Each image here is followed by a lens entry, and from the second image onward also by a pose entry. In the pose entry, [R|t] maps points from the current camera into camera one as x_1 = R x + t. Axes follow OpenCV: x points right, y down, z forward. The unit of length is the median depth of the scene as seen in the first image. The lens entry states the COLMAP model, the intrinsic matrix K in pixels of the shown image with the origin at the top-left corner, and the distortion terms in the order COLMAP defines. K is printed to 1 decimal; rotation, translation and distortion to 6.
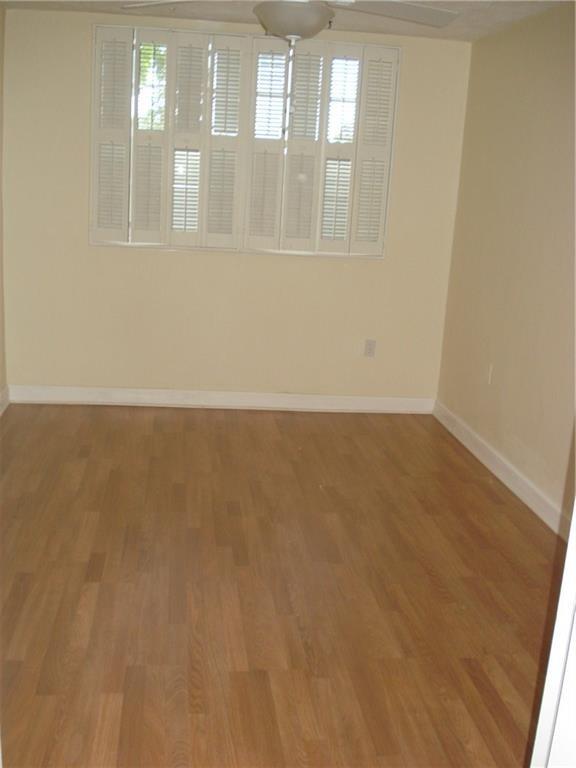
lens RADIAL K [[860.0, 0, 288.0], [0, 860.0, 384.0], [0, 0, 1]] dist [0.003122, -0.340905]
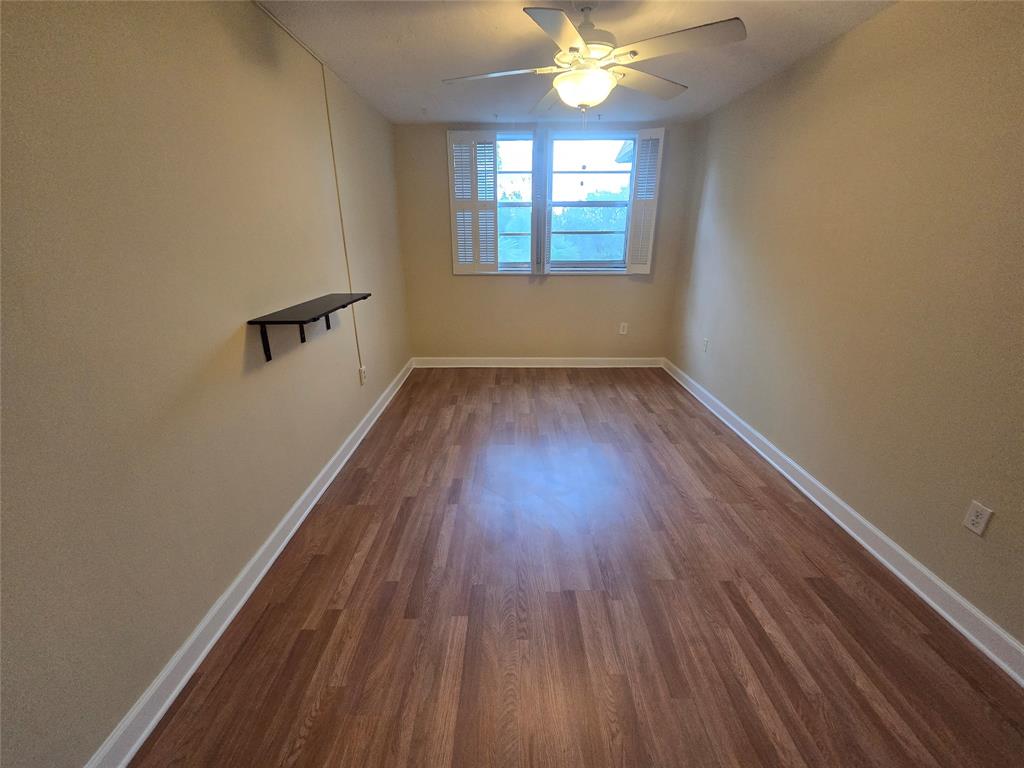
lens RADIAL K [[421.4, 0, 509.4], [0, 421.4, 379.6], [0, 0, 1]] dist [-0.000353, -0.000068]
pose [[0.990565, -0.018367, -0.135806, -0.028878], [0.031953, 0.994619, 0.098549, -0.067820], [0.133266, -0.101959, 0.985822, 0.359506]]
